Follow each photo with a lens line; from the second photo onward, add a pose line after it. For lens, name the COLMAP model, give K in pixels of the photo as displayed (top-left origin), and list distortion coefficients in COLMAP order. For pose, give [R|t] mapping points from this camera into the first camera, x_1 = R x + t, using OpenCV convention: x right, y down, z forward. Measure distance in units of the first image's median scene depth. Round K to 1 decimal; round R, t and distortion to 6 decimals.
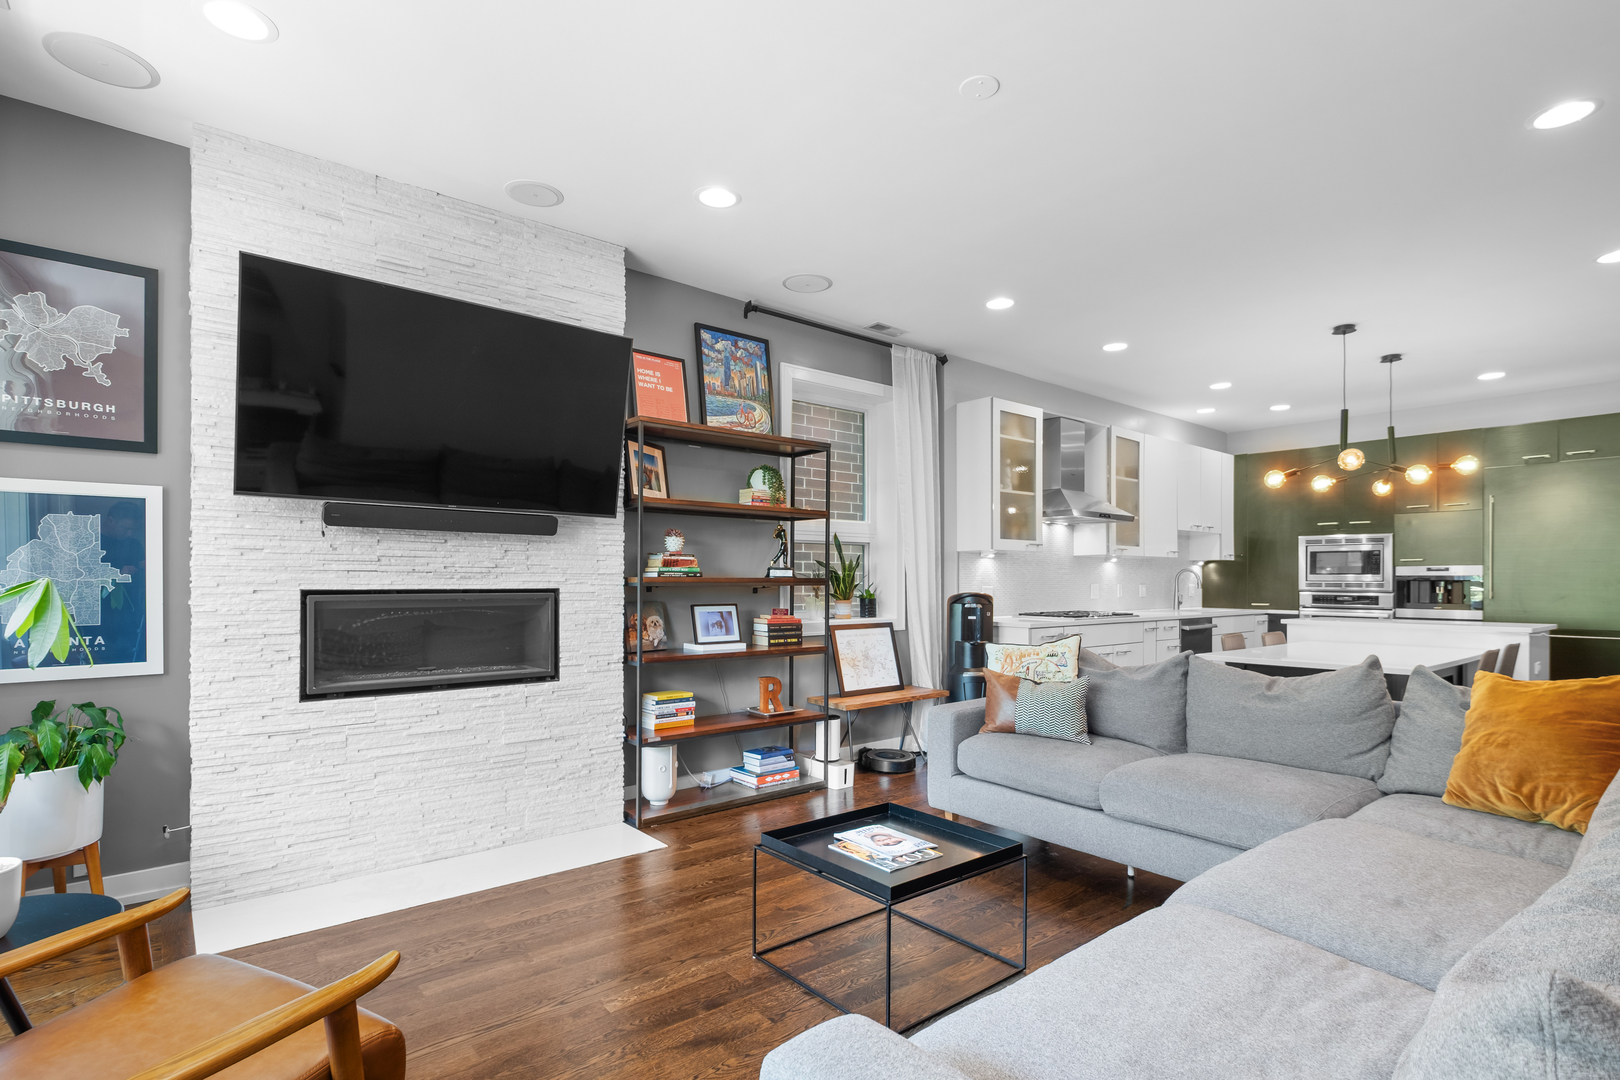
lens RADIAL K [[784.3, 0, 805.1], [0, 784.3, 582.5], [0, 0, 1]] dist [-0.015271, -0.000975]
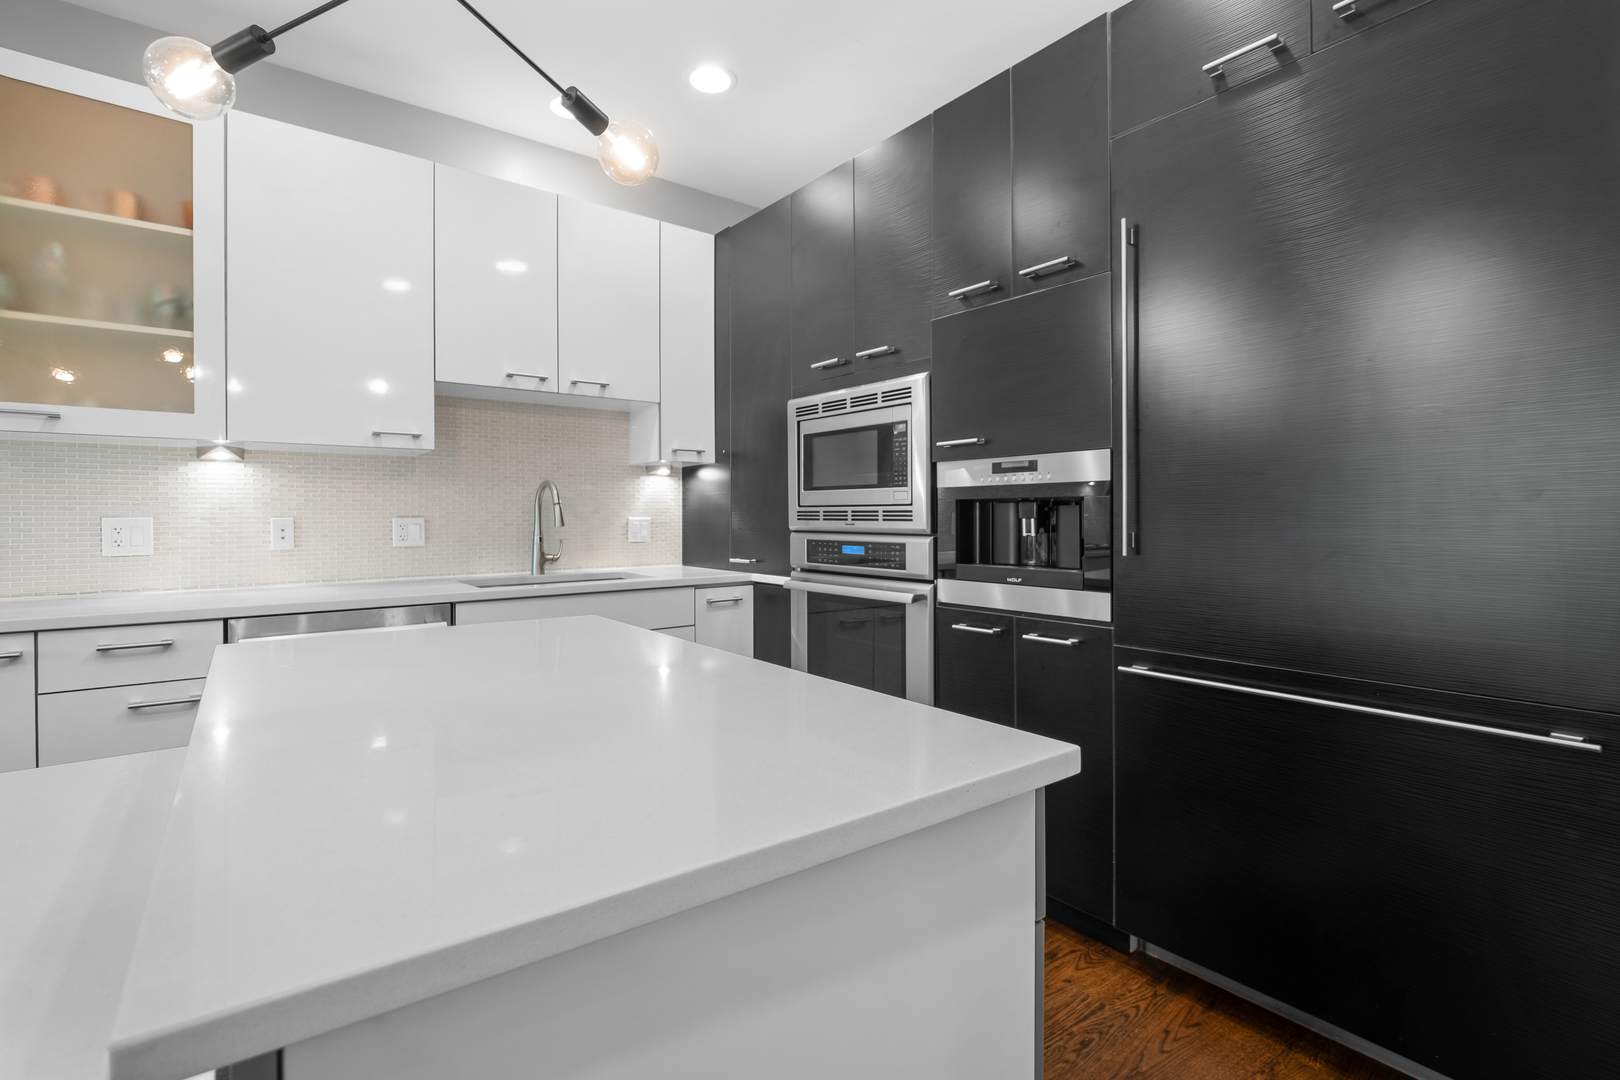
lens RADIAL K [[754.4, 0, 809.2], [0, 754.4, 516.0], [0, 0, 1]] dist [-0.009946, 0.000364]
pose [[0.999884, -0.006993, -0.013511, 0.702751], [0.006972, 0.999974, -0.001599, 0.004142], [0.013522, 0.001505, 0.999907, 0.643937]]
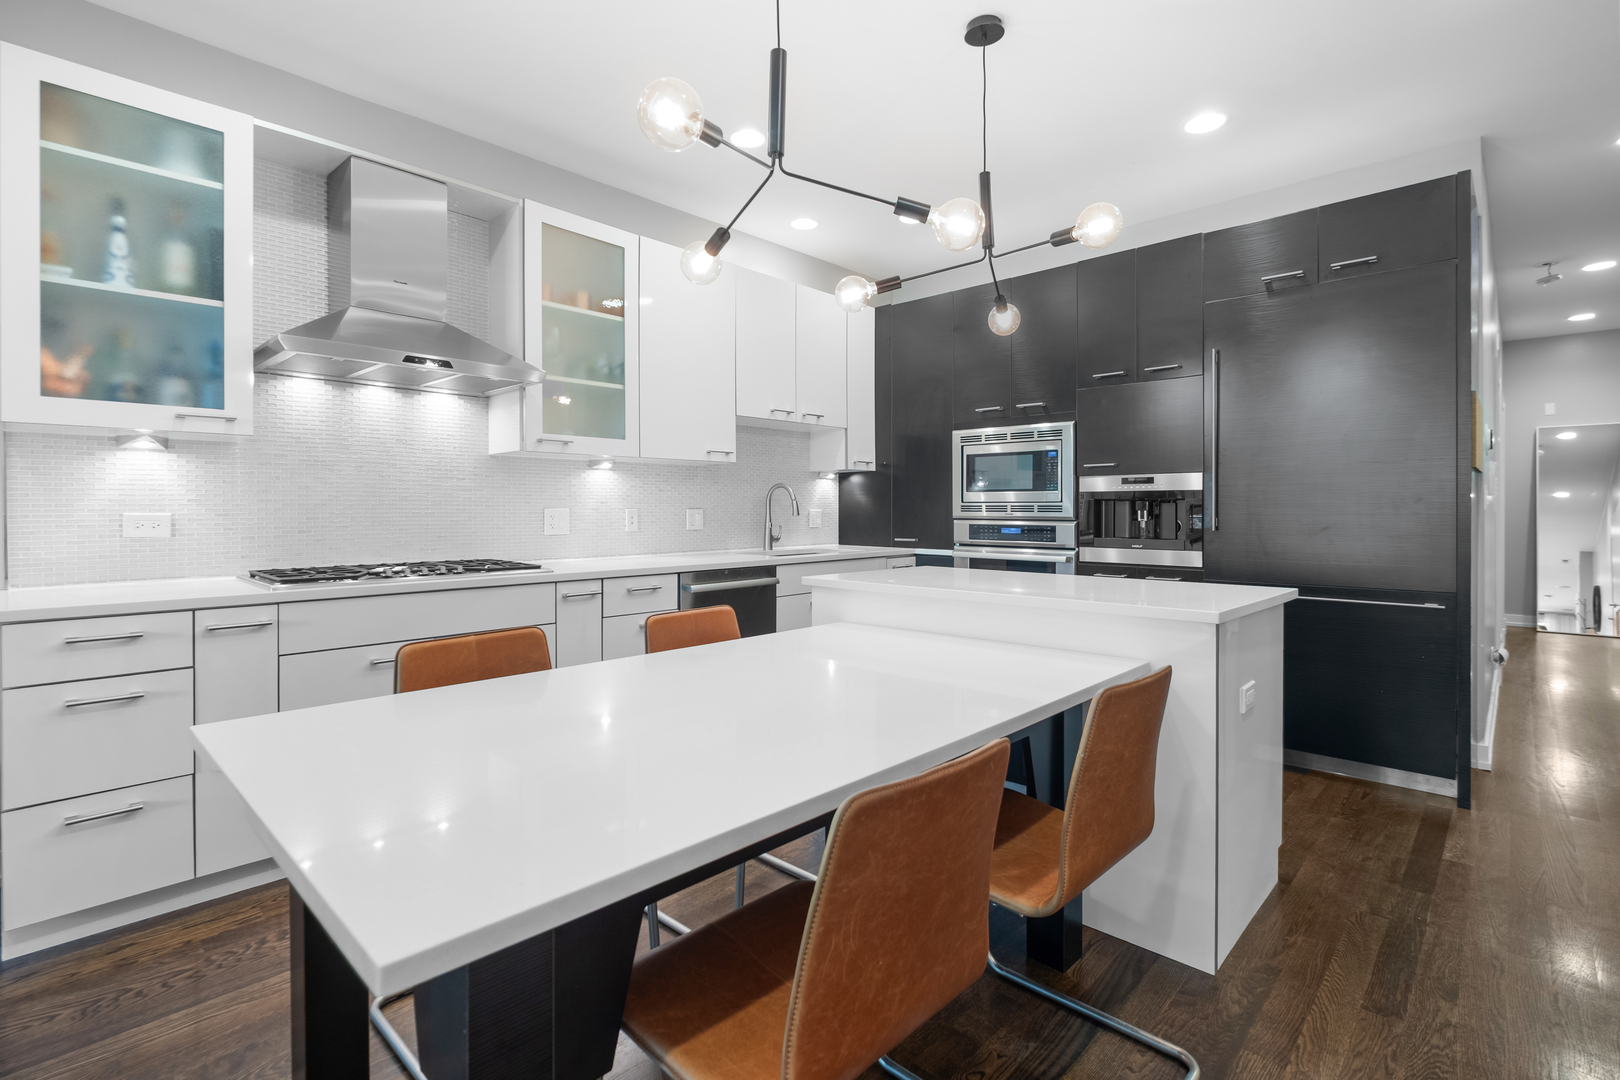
lens RADIAL K [[754.4, 0, 807.6], [0, 754.4, 511.9], [0, 0, 1]] dist [-0.009946, 0.000364]
pose [[0.991254, -0.004604, 0.131891, 0.474989], [0.004284, 0.999987, 0.002705, 0.003814], [-0.131902, -0.002116, 0.991261, 0.451592]]
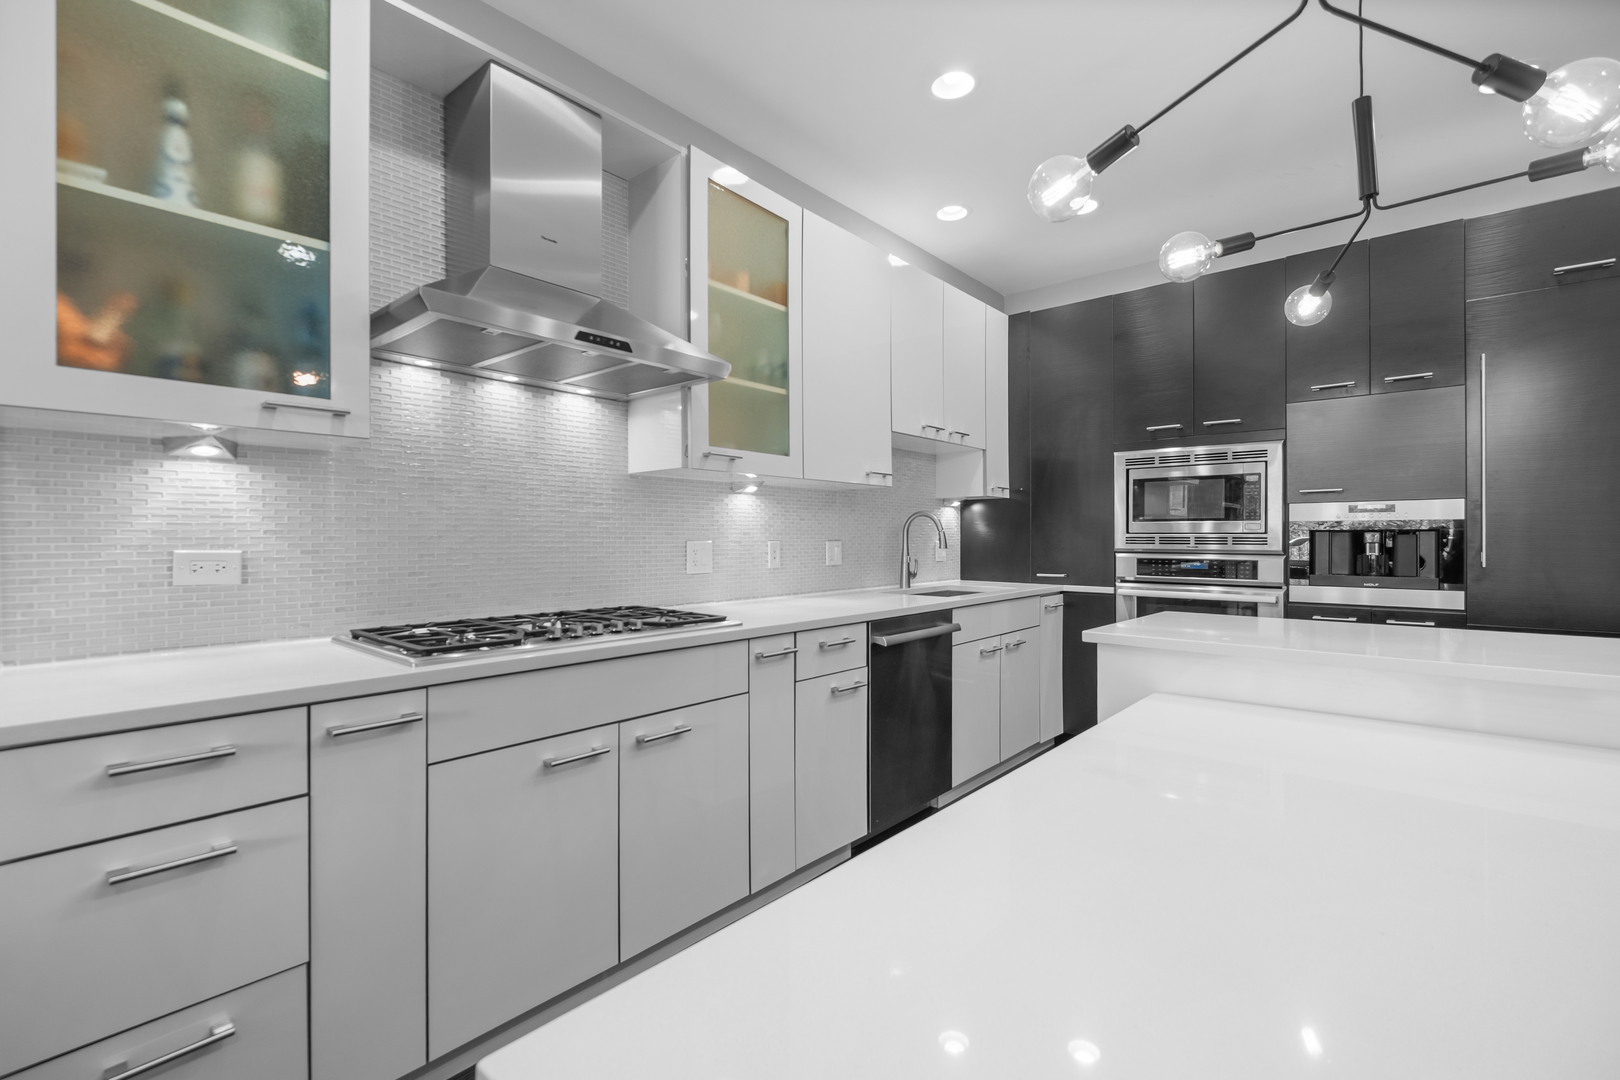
lens RADIAL K [[715.4, 0, 808.7], [0, 715.4, 539.2], [0, 0, 1]] dist [-0.007415, 0.000580]
pose [[0.984469, -0.004241, 0.175505, 0.359774], [0.004201, 0.999991, 0.000604, 0.001015], [-0.175506, 0.000142, 0.984478, 0.585631]]
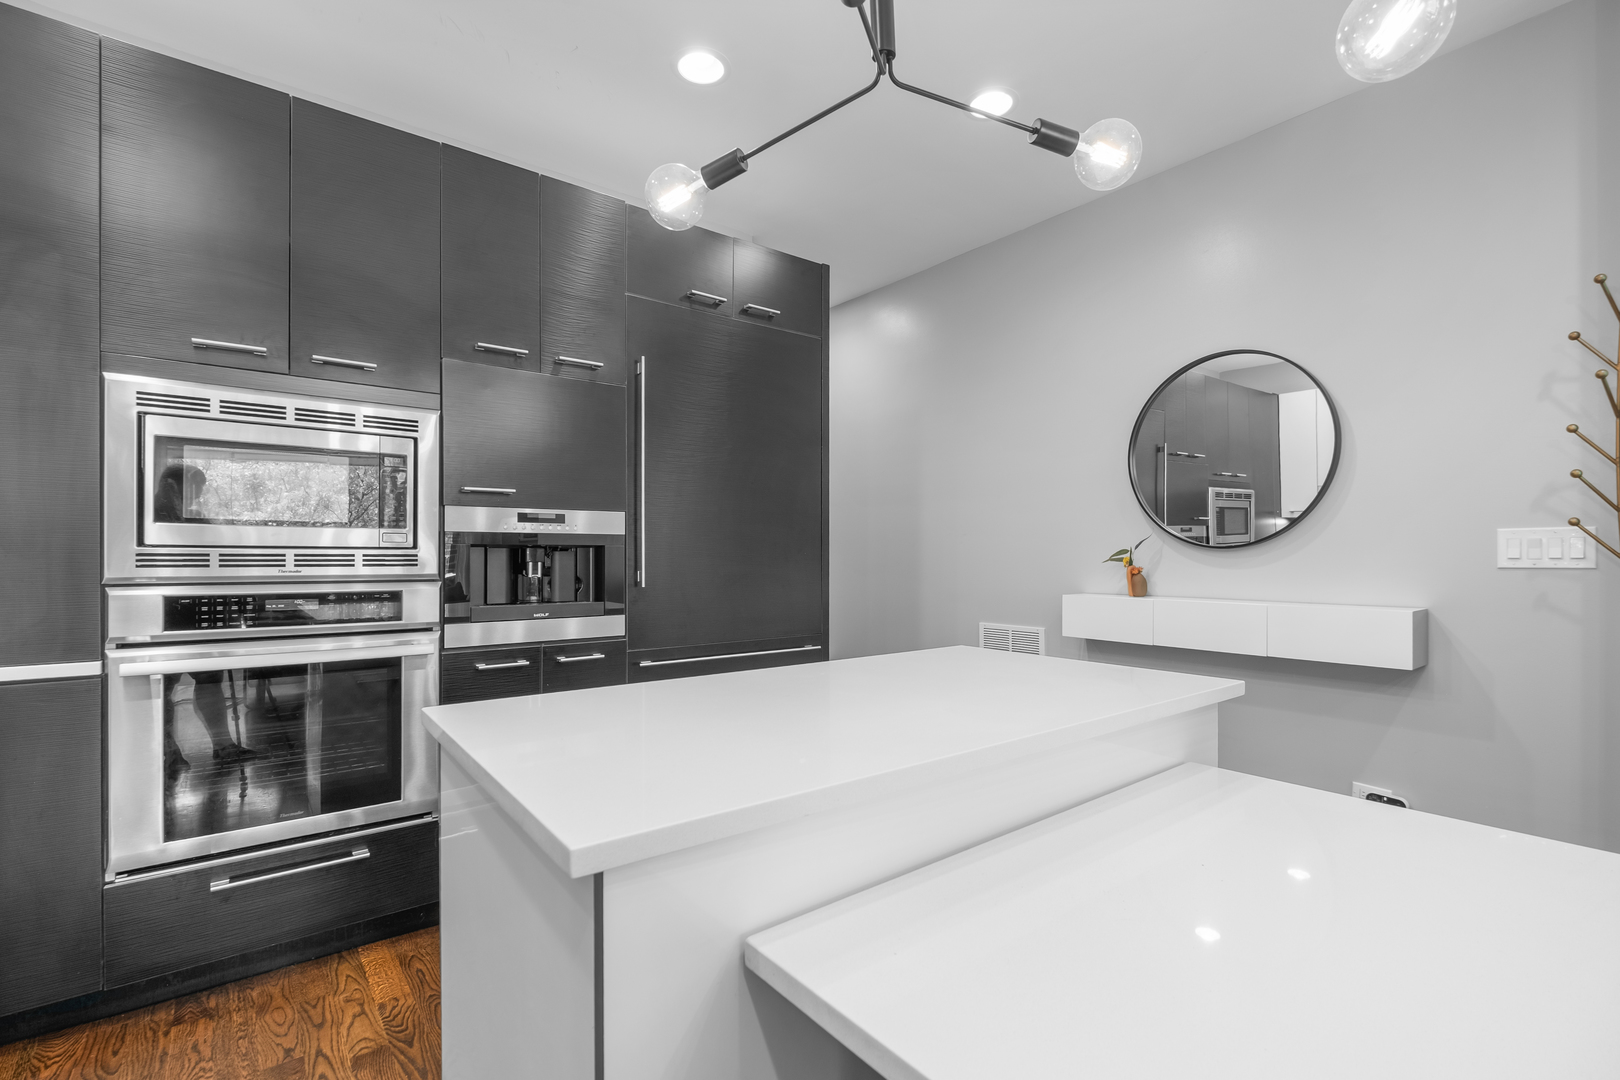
lens RADIAL K [[715.4, 0, 804.9], [0, 715.4, 548.8], [0, 0, 1]] dist [-0.007415, 0.000580]
pose [[0.011339, 0.010190, 0.999884, 0.435731], [0.006687, 0.999925, -0.010267, 0.003220], [-0.999913, 0.006803, 0.011270, 0.829550]]
